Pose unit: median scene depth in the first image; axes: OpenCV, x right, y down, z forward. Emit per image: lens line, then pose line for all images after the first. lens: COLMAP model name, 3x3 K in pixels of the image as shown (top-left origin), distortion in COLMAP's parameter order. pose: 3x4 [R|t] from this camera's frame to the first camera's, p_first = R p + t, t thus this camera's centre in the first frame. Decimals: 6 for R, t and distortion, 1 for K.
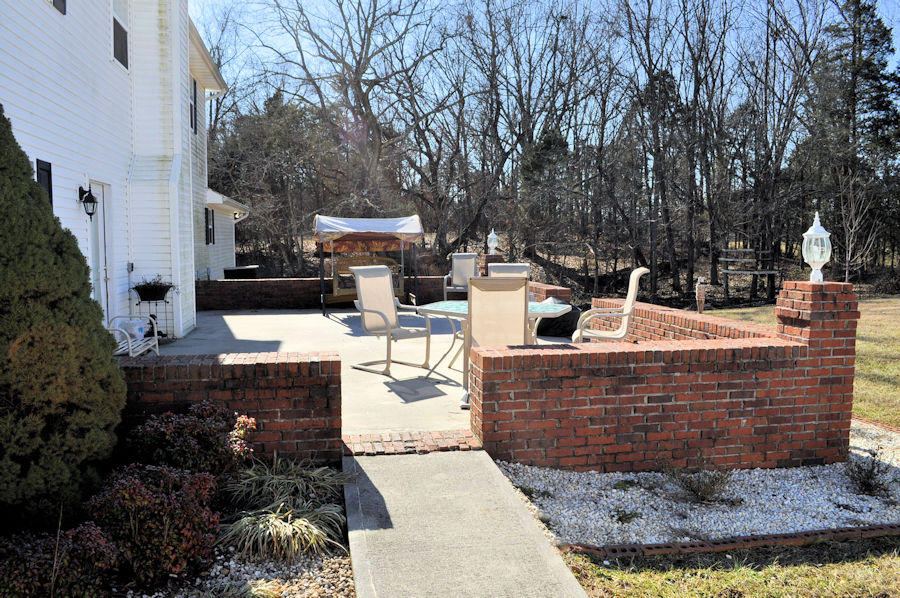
lens RADIAL K [[699.2, 0, 450.0], [0, 699.2, 299.0], [0, 0, 1]] dist [-0.078146, 0.005476]
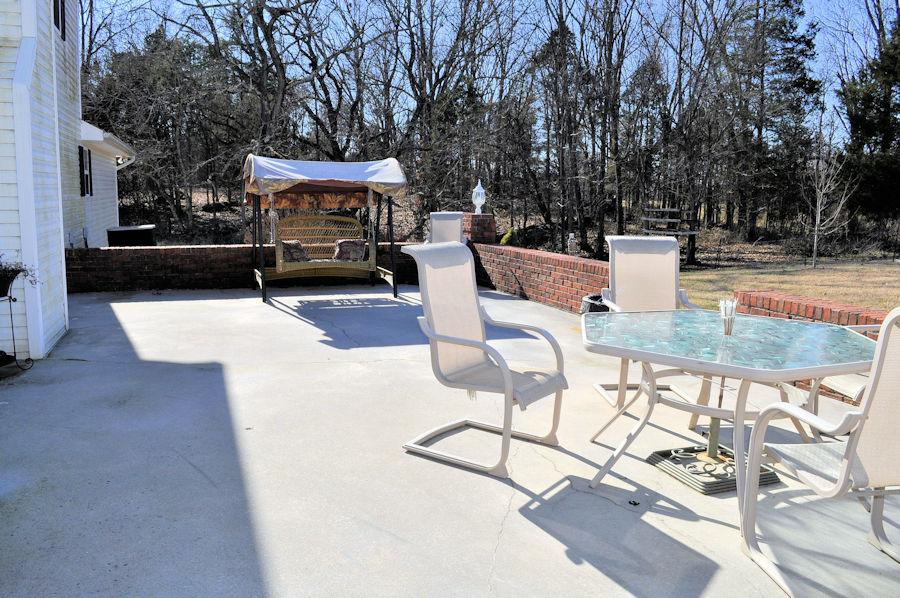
lens RADIAL K [[699.2, 0, 450.0], [0, 699.2, 299.0], [0, 0, 1]] dist [-0.078146, 0.005476]
pose [[0.987868, -0.006072, 0.155179, -0.074383], [-0.003700, 0.998032, 0.062604, -0.015694], [-0.155254, -0.062419, 0.985901, 0.206655]]
